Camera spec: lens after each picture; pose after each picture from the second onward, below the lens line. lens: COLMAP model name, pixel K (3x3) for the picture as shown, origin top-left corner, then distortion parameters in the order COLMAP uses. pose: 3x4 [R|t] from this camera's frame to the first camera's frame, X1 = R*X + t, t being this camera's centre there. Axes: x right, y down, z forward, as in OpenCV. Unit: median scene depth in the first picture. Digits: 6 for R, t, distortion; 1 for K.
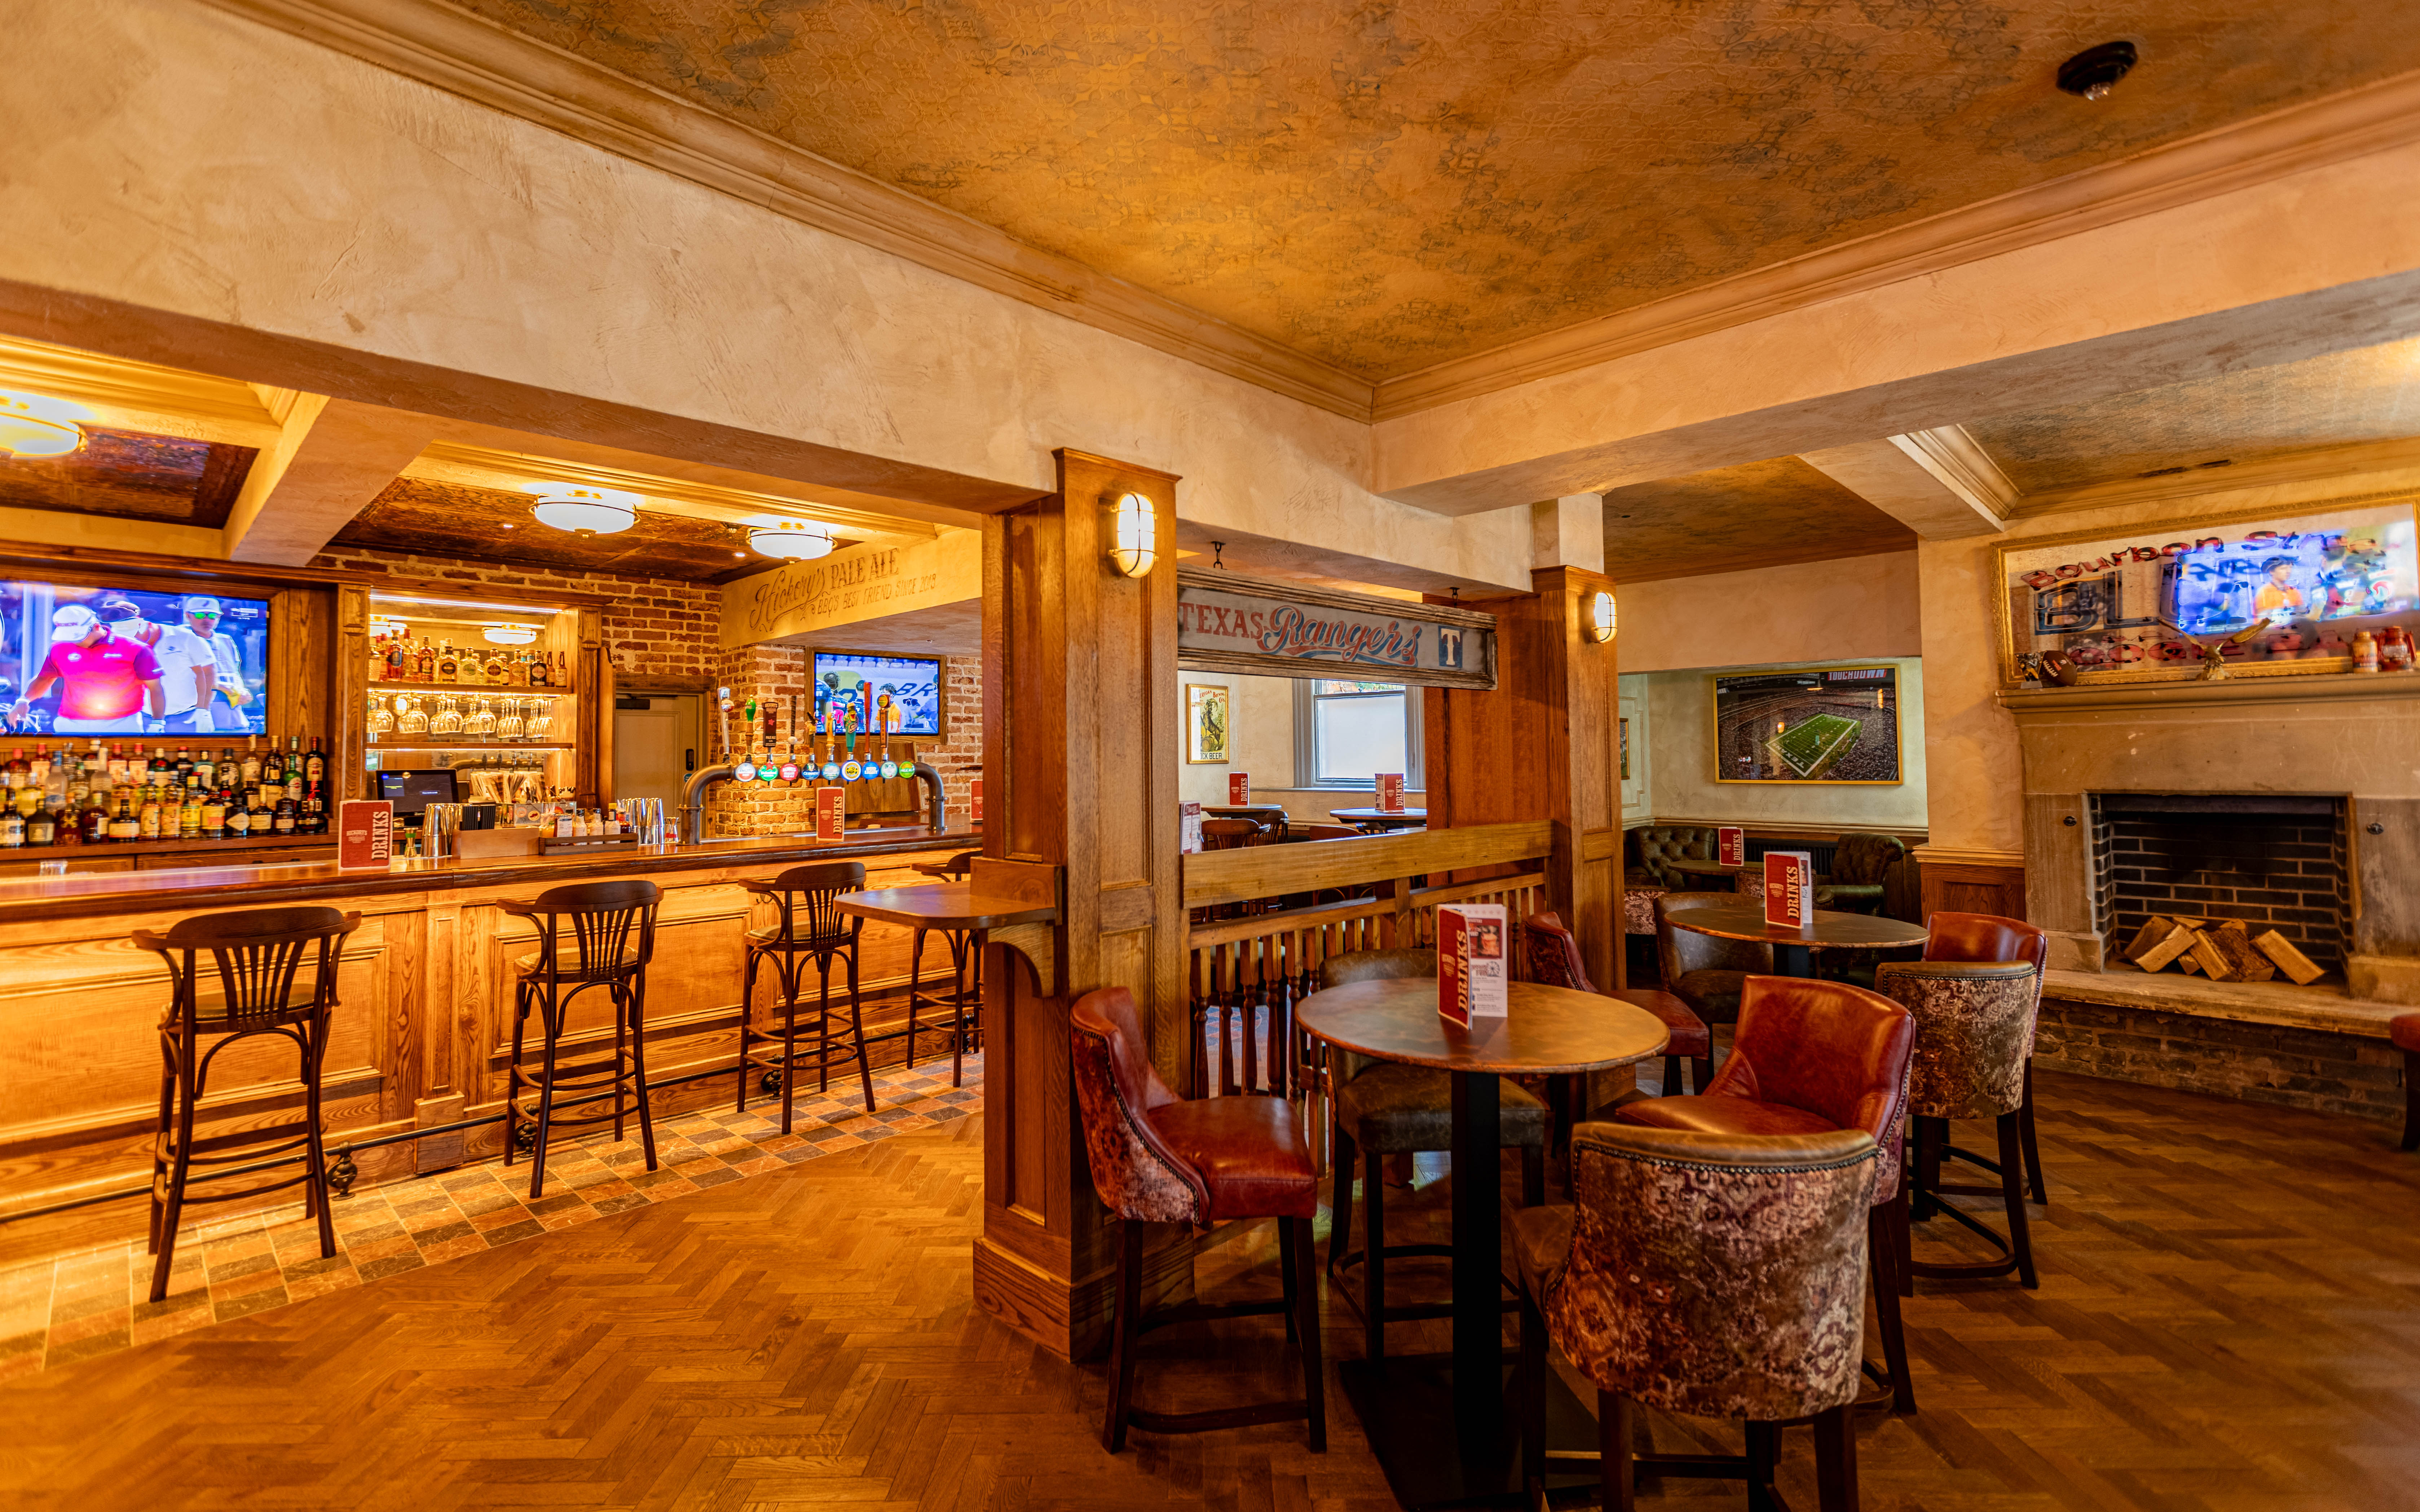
lens RADIAL K [[1070.8, 0, 1201.1], [0, 1070.8, 713.0], [0, 0, 1]] dist [0.015409, -0.009136]
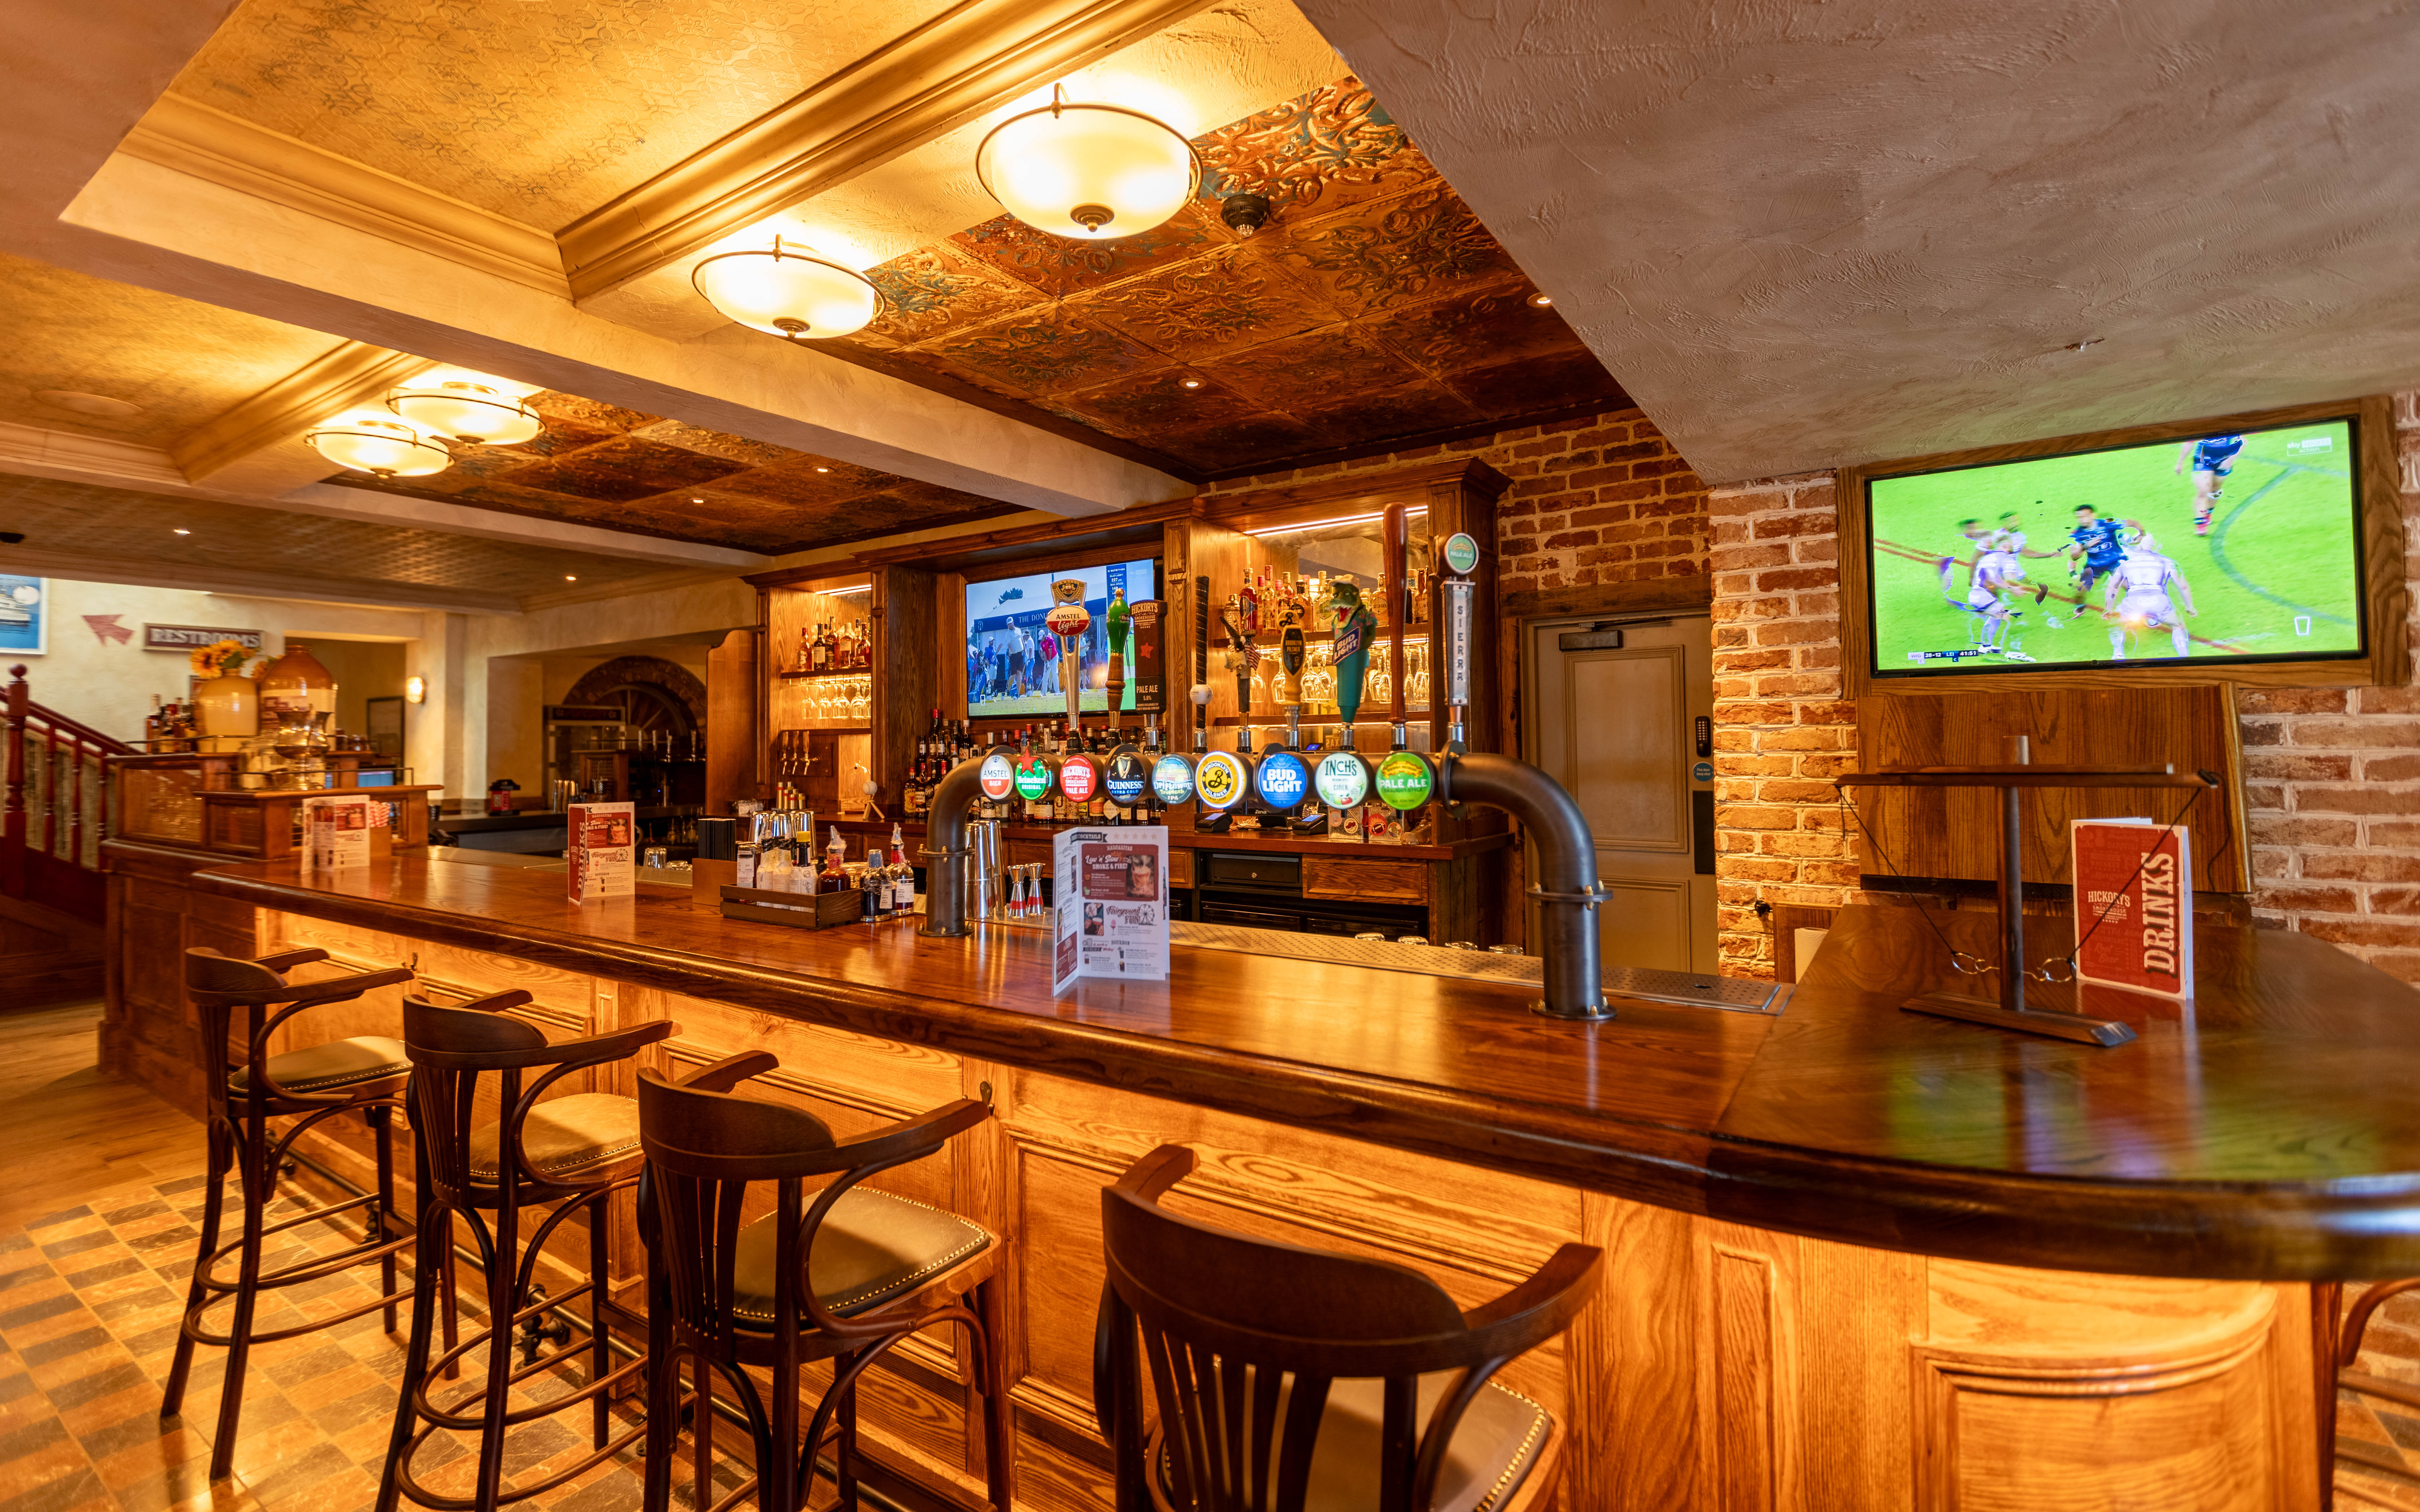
lens RADIAL K [[1074.9, 0, 1201.0], [0, 1074.9, 712.0], [0, 0, 1]] dist [0.002960, -0.000296]
pose [[0.189820, -0.023003, -0.981549, -0.004179], [0.049887, 0.998660, -0.013757, 0.034524], [0.980551, -0.046356, 0.190713, 0.864127]]
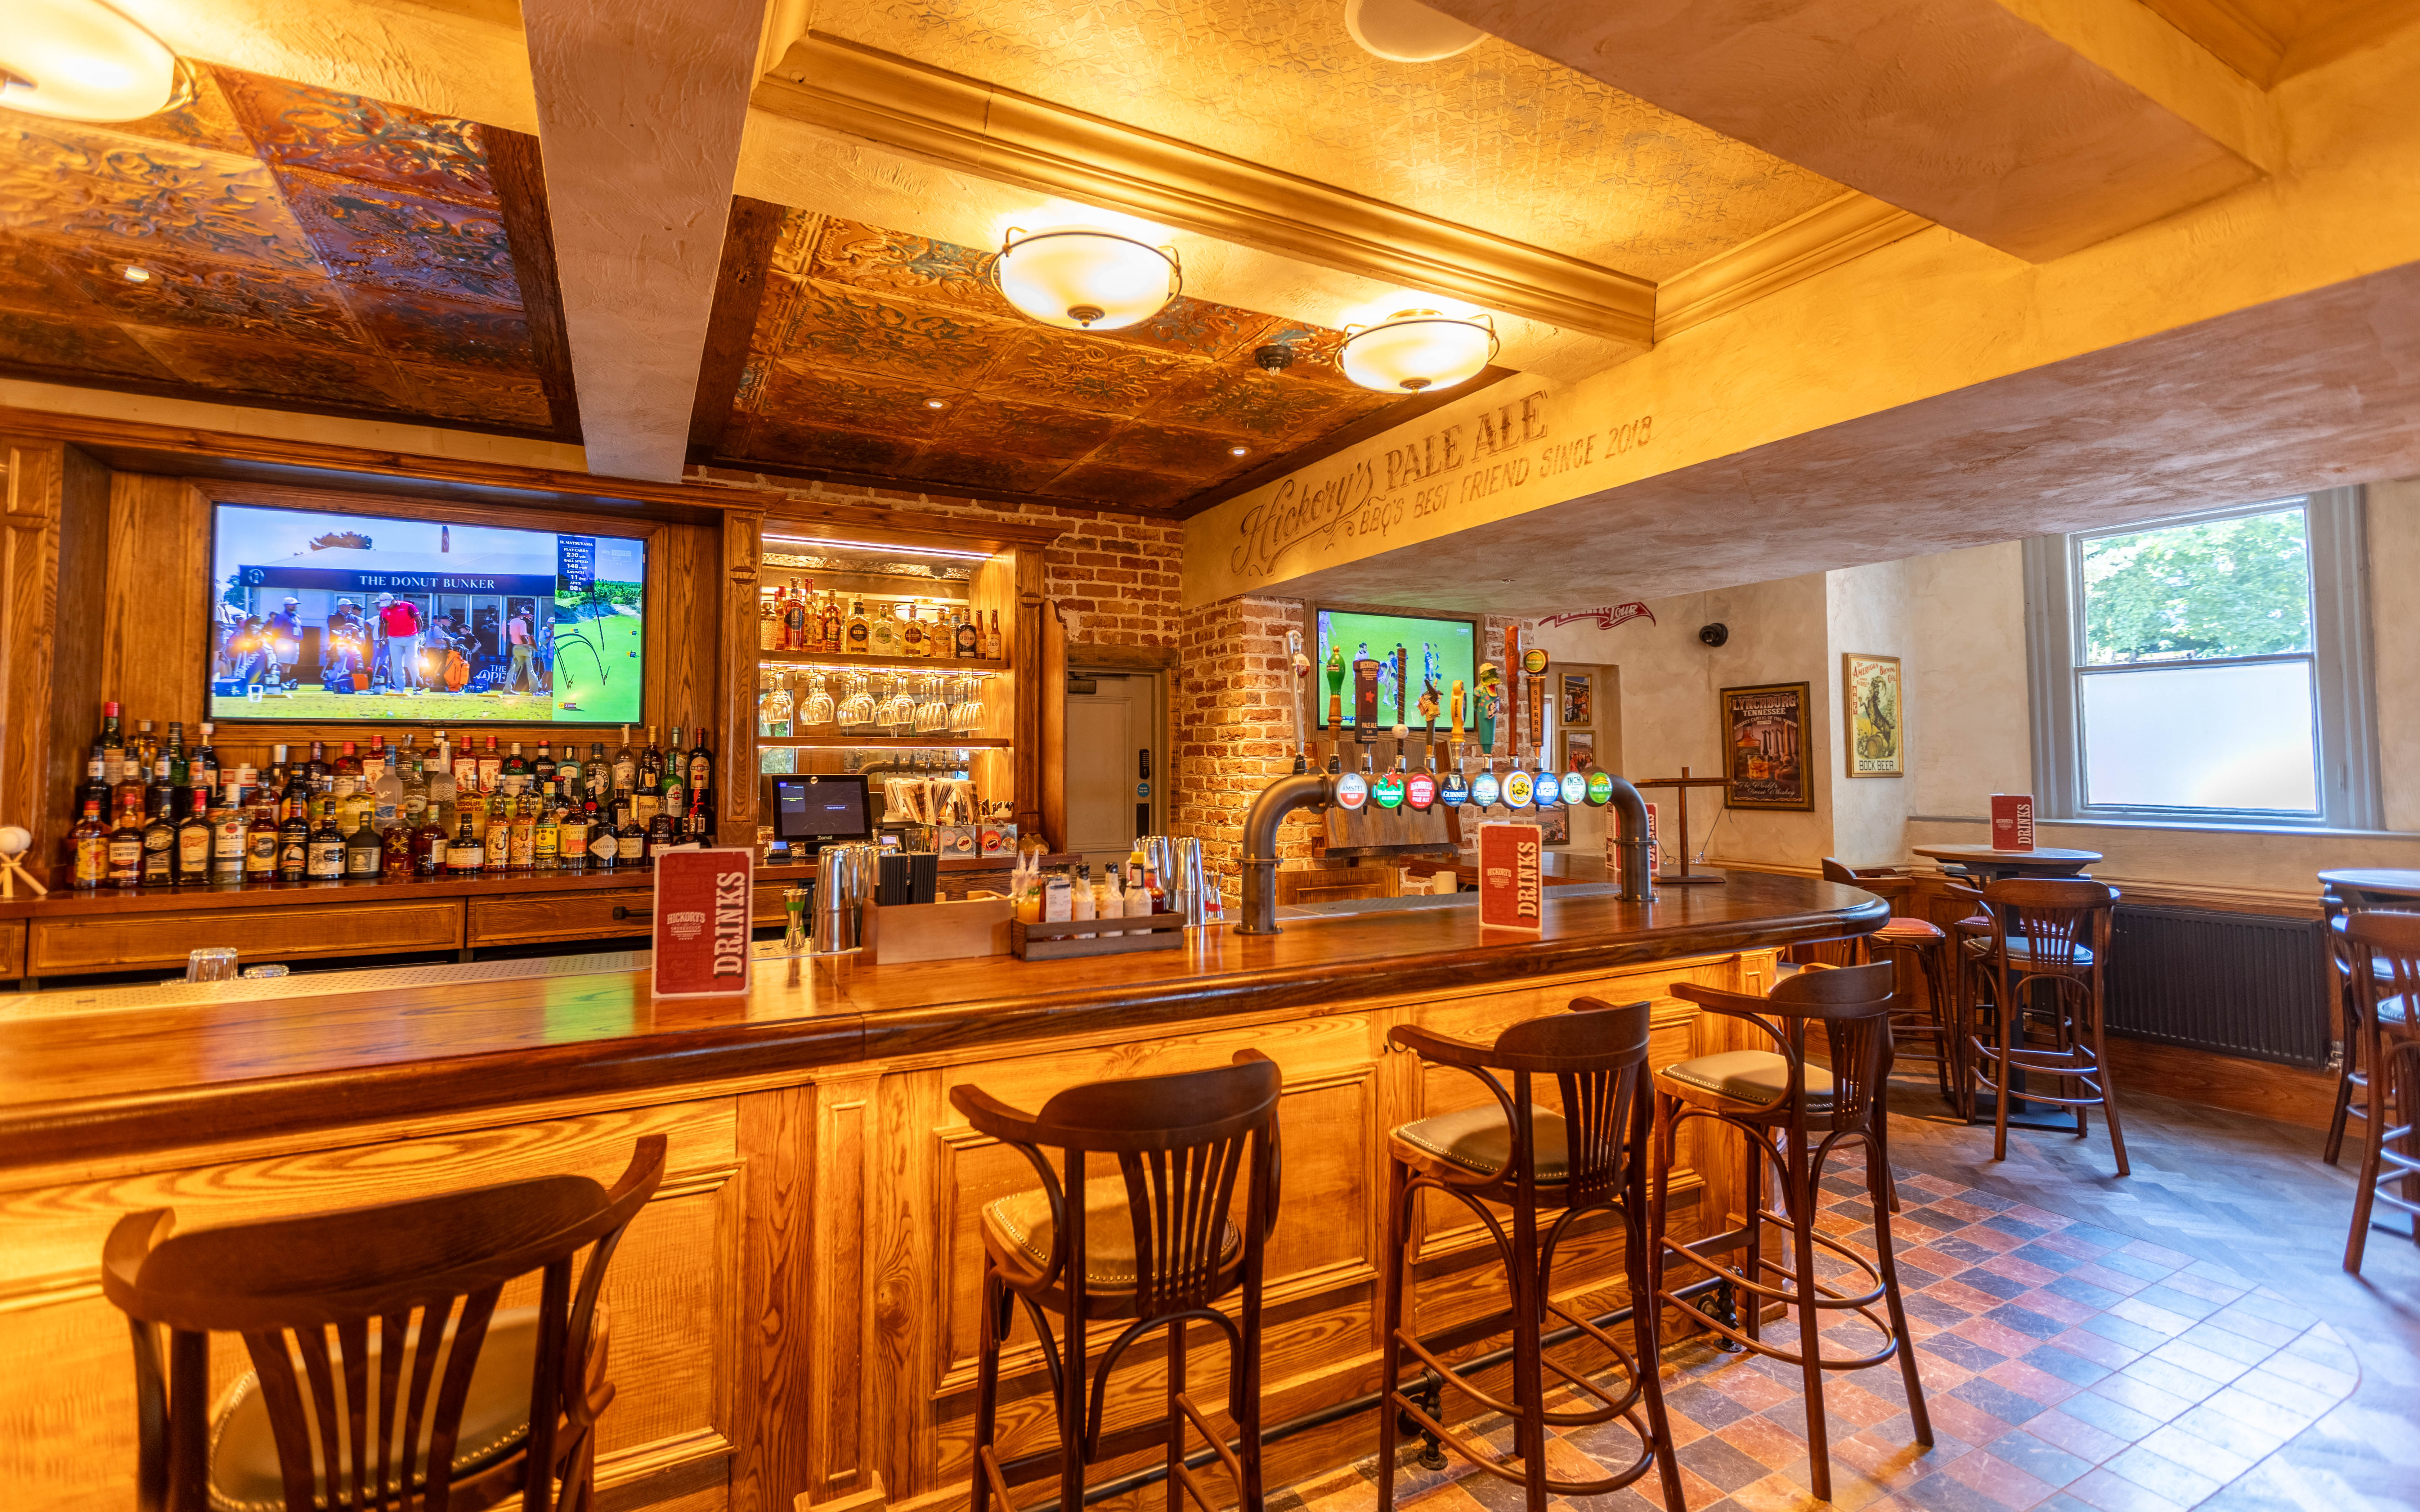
lens RADIAL K [[1074.8, 0, 1201.0], [0, 1074.8, 712.0], [0, 0, 1]] dist [0.002960, -0.000296]
pose [[0.954178, -0.005599, -0.299187, -0.293403], [0.003859, 0.999972, -0.006406, 0.017573], [0.299215, 0.004958, 0.954173, 0.422738]]
